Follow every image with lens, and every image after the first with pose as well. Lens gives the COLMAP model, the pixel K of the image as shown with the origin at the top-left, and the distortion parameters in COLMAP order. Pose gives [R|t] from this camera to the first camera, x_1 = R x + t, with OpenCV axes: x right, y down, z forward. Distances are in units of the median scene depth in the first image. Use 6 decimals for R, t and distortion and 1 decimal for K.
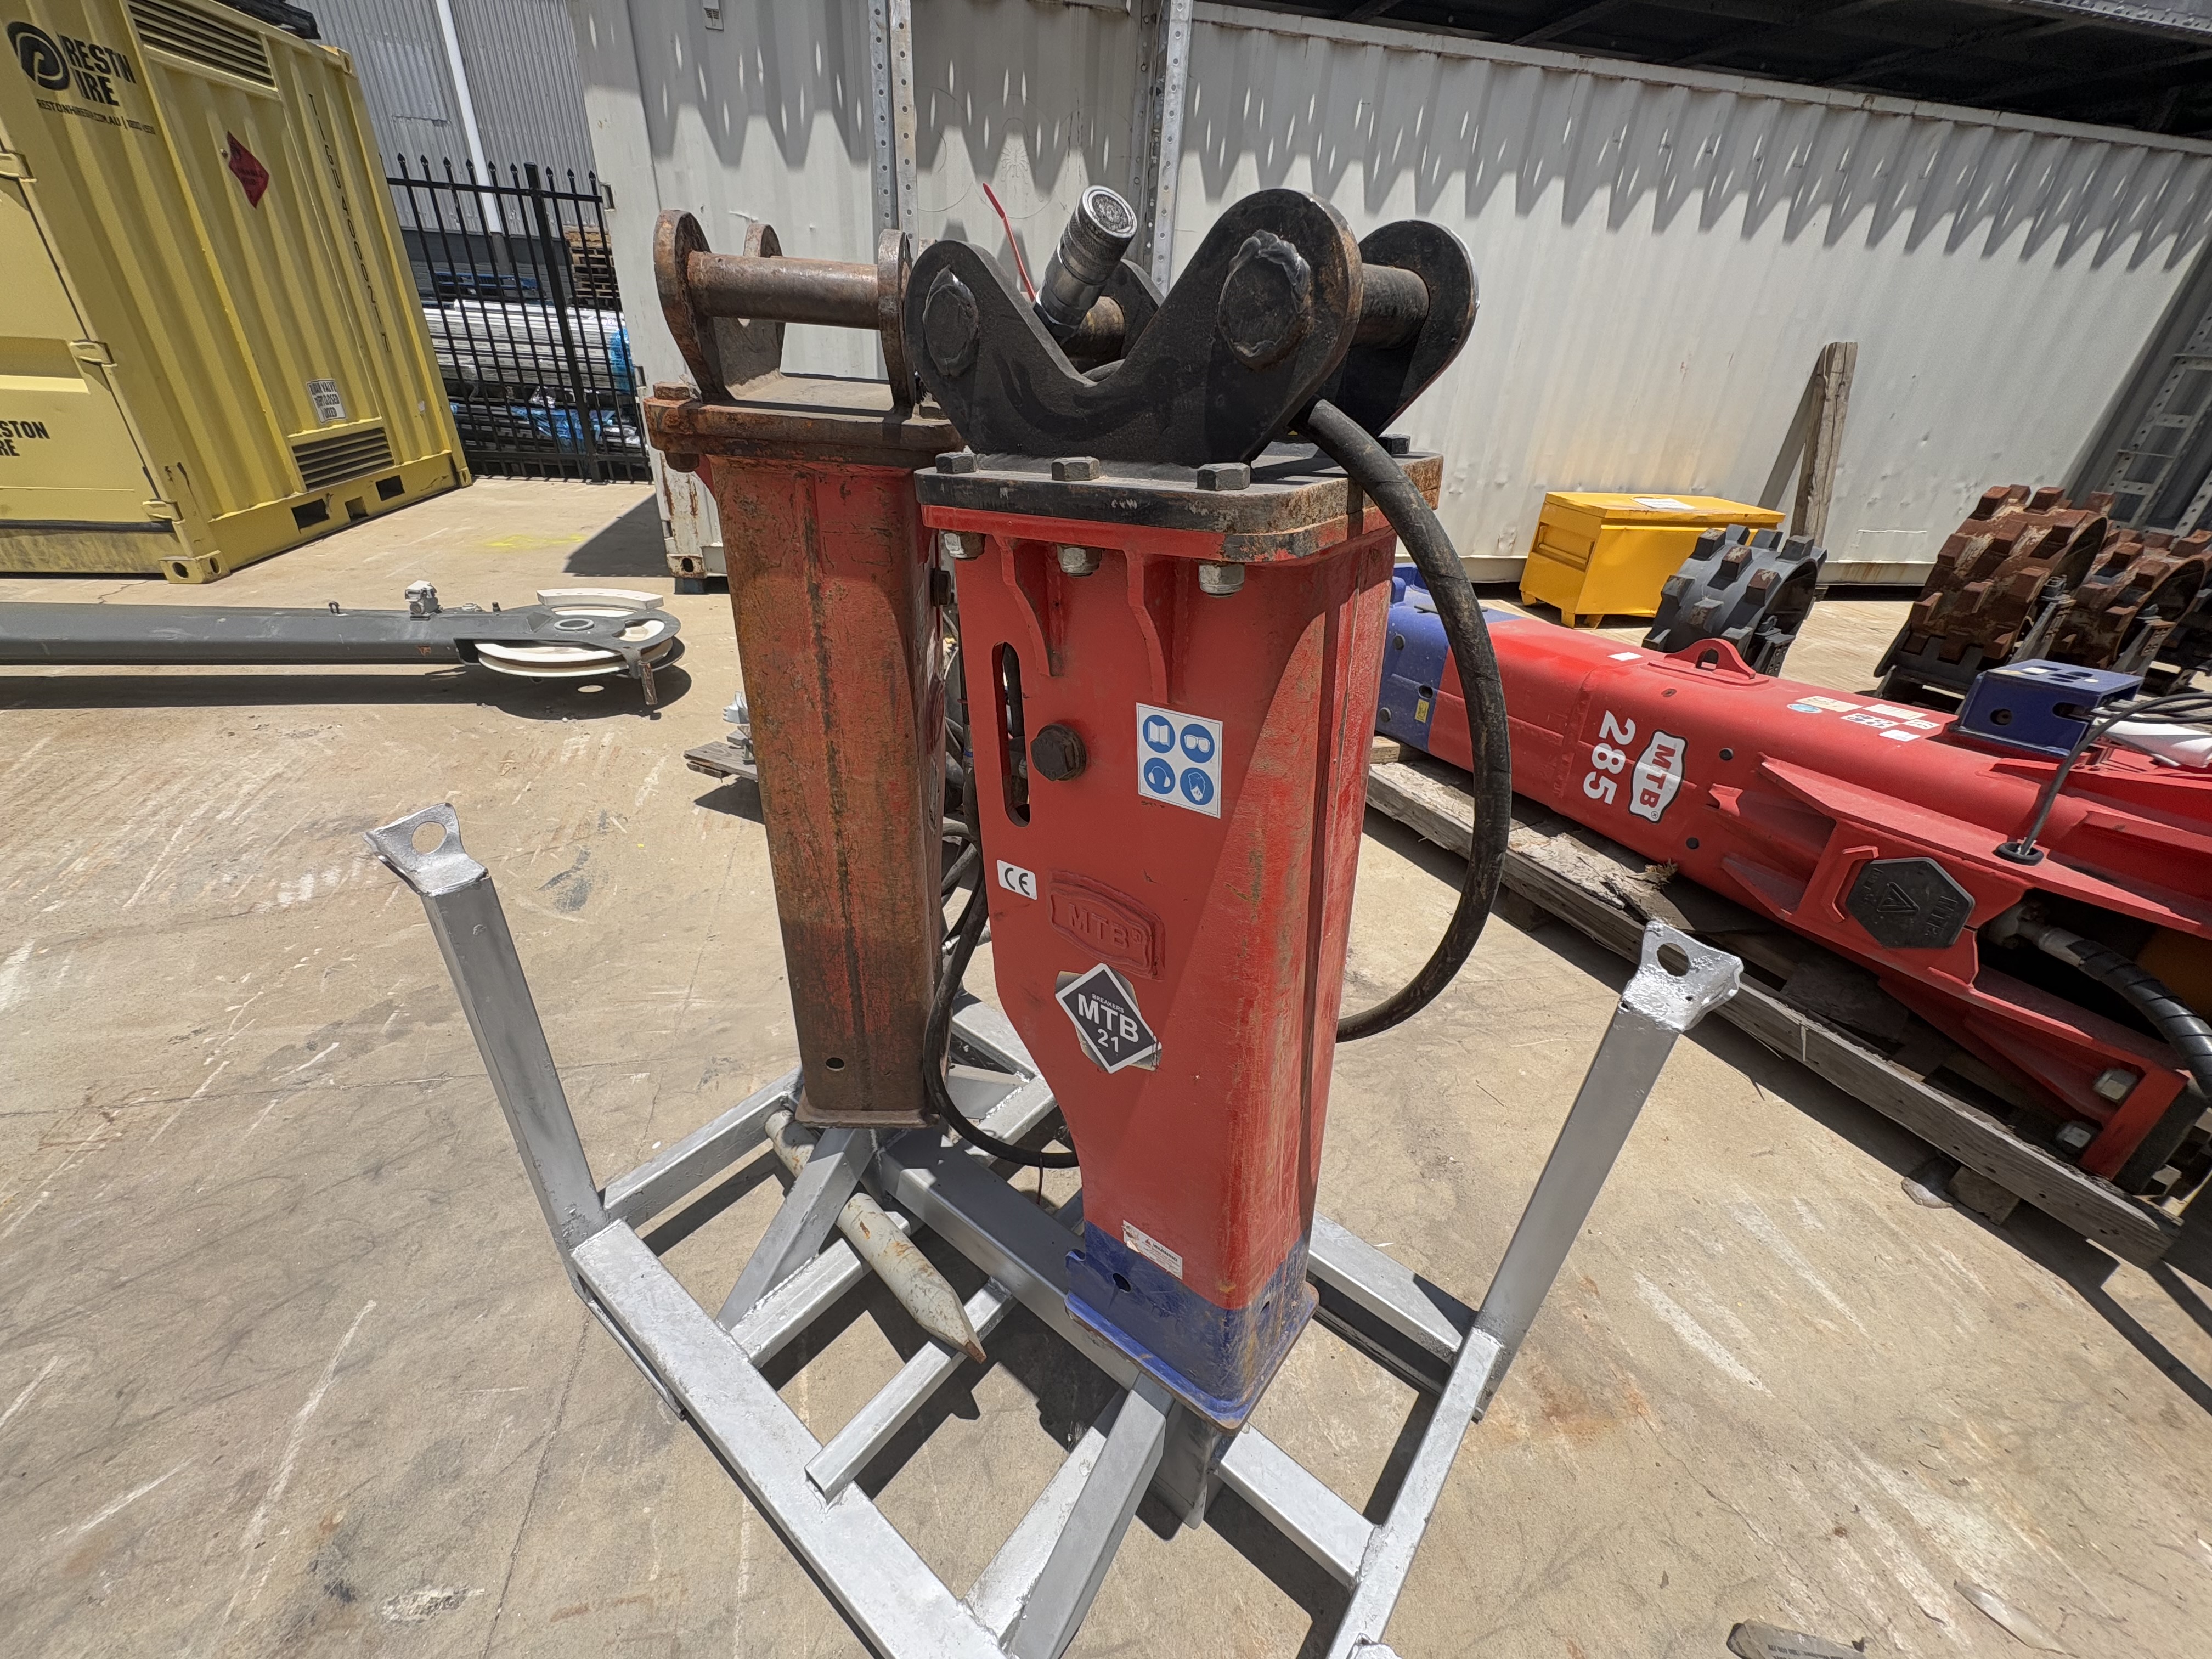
lens RADIAL K [[890.6, 0, 1108.9], [0, 890.6, 828.3], [0, 0, 1]] dist [-0.001867, -0.000136]
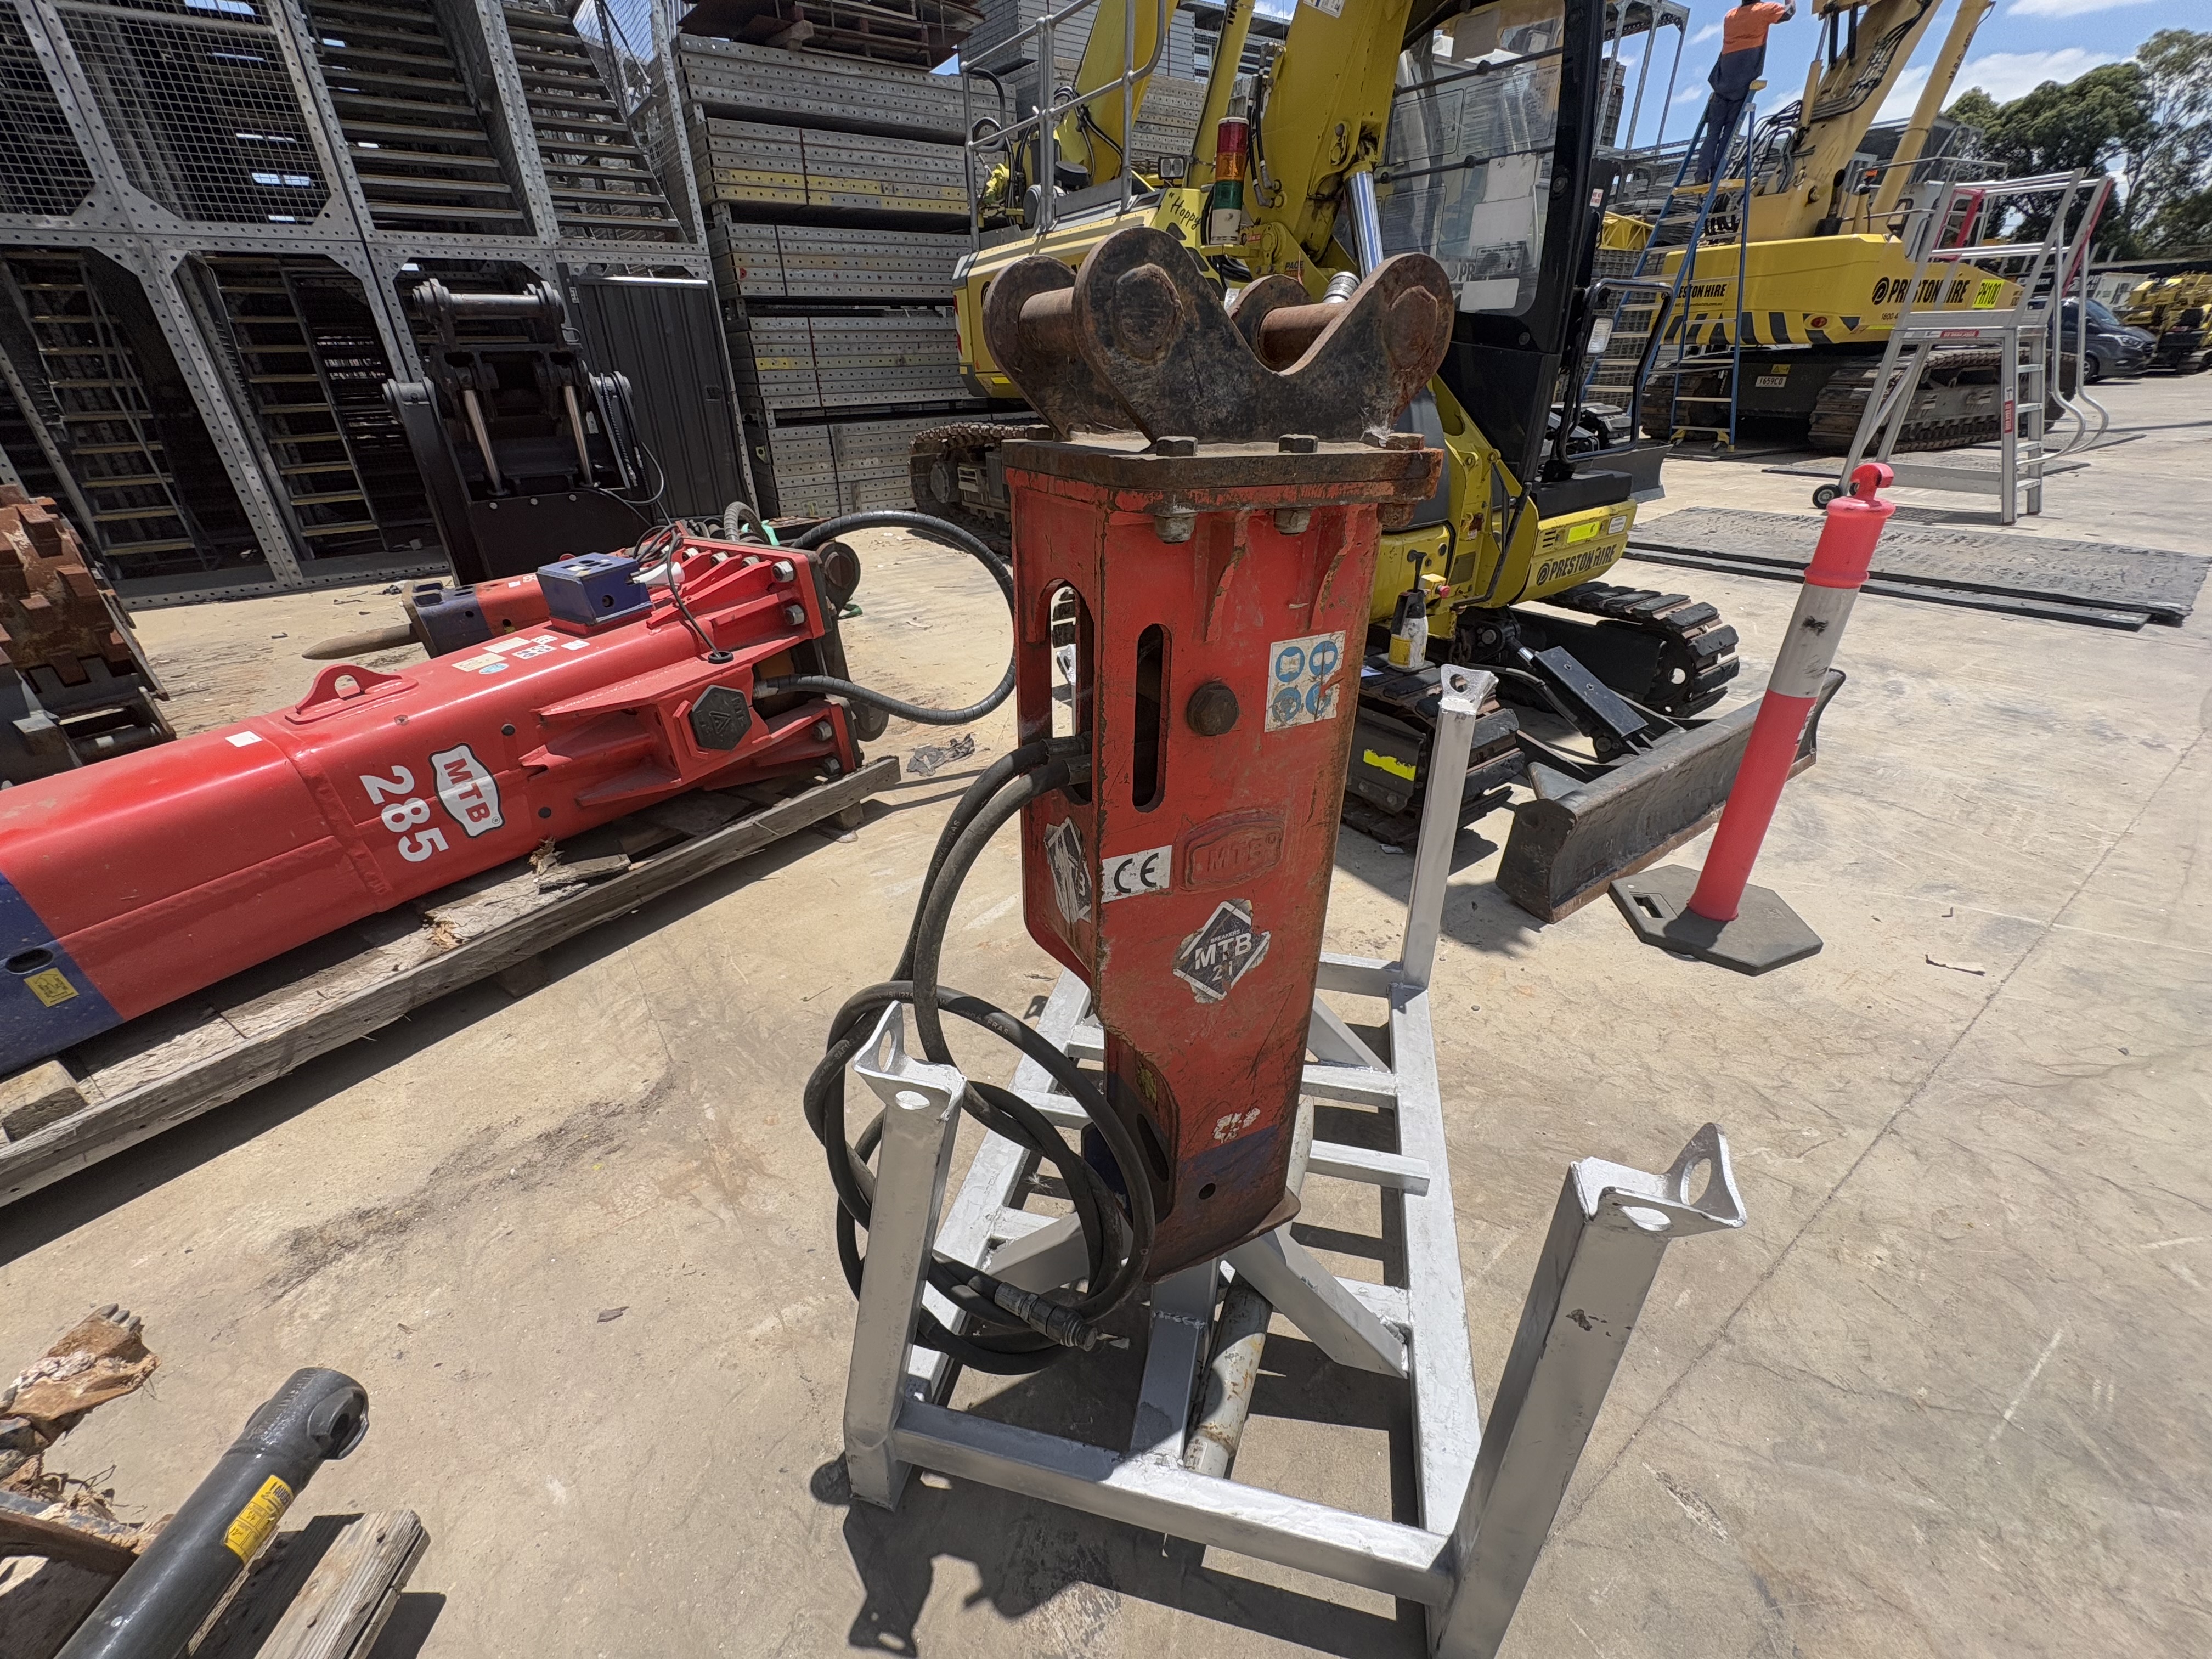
lens RADIAL K [[890.6, 0, 1102.0], [0, 890.6, 831.7], [0, 0, 1]] dist [-0.001867, -0.000136]
pose [[-0.419790, -0.474854, 0.773492, -0.440122], [0.437065, 0.641138, 0.630805, -0.337739], [-0.795456, 0.602873, -0.061601, 0.538196]]
